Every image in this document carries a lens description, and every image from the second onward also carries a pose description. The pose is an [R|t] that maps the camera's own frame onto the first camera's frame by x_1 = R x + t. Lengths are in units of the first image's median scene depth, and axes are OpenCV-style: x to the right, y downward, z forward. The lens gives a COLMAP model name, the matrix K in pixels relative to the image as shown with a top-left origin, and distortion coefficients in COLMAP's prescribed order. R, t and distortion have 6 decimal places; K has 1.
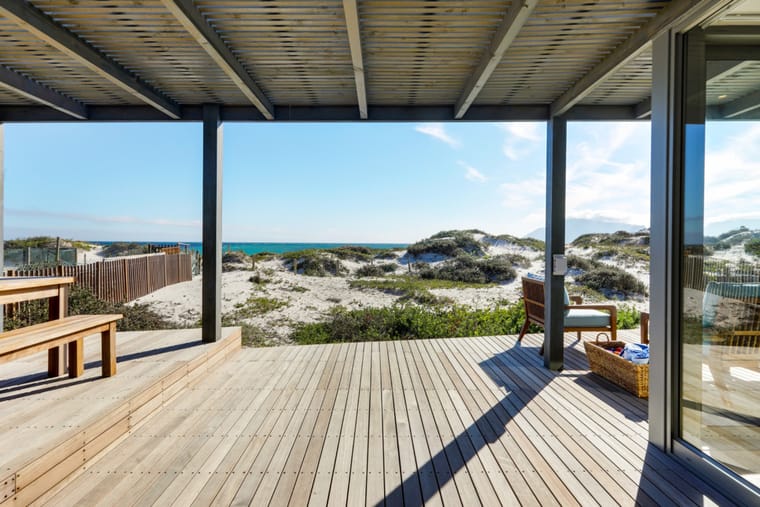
lens RADIAL K [[372.8, 0, 381.3], [0, 372.8, 246.3], [0, 0, 1]] dist [0.002075, 0.000674]
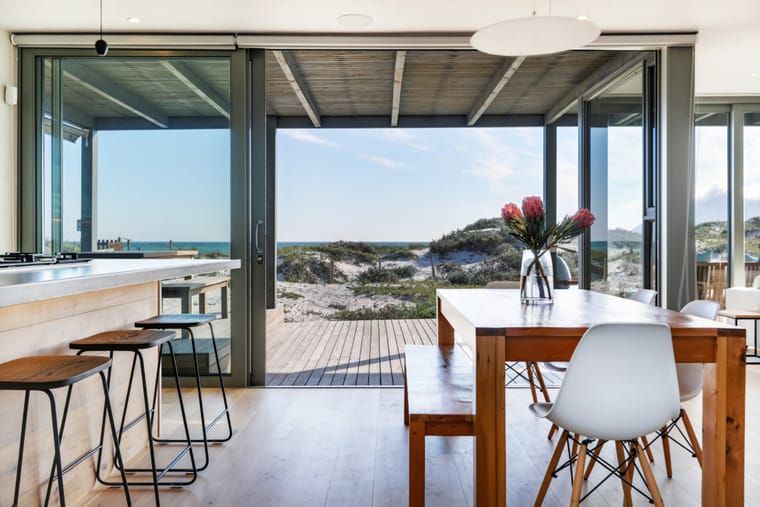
lens RADIAL K [[660.8, 0, 388.9], [0, 660.8, 257.0], [0, 0, 1]] dist [0.015371, 0.001863]
pose [[0.999947, -0.007208, 0.007286, -0.018898], [0.007105, 0.999875, 0.014109, 0.013512], [-0.007387, -0.014057, 0.999874, -0.269270]]
